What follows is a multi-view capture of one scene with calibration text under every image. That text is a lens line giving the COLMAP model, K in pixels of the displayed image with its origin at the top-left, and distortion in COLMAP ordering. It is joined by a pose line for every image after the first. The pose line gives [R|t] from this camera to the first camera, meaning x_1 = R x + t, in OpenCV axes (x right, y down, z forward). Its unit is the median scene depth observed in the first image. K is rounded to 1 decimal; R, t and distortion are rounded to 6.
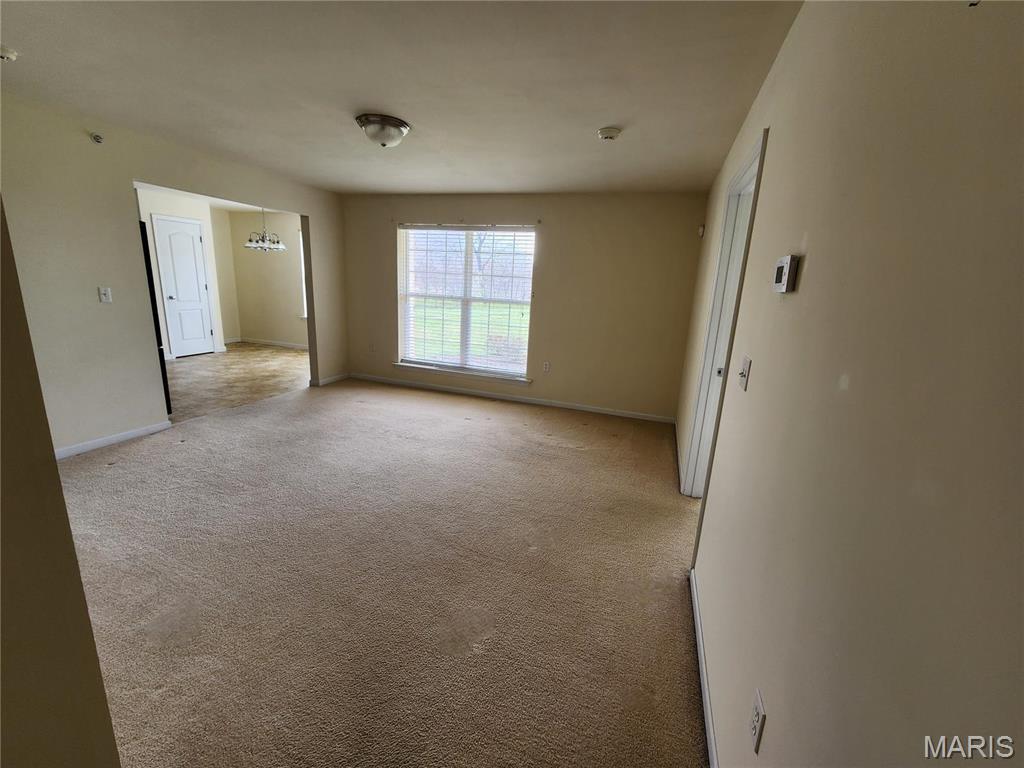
lens RADIAL K [[418.4, 0, 512.1], [0, 418.4, 383.5], [0, 0, 1]] dist [0.000325, -0.001563]
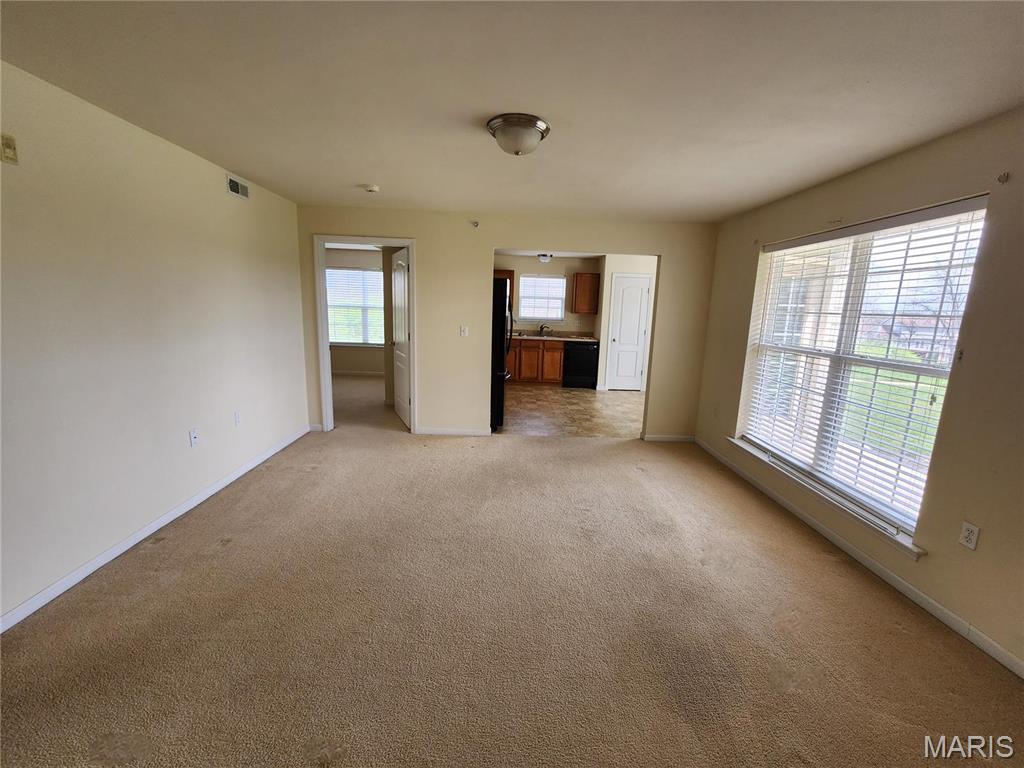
lens RADIAL K [[418.4, 0, 513.5], [0, 418.4, 379.8], [0, 0, 1]] dist [0.000325, -0.001563]
pose [[0.354299, 0.121199, -0.927245, 0.281673], [-0.238472, 0.970492, 0.035731, -0.094883], [0.904214, 0.208462, 0.372747, 0.436195]]
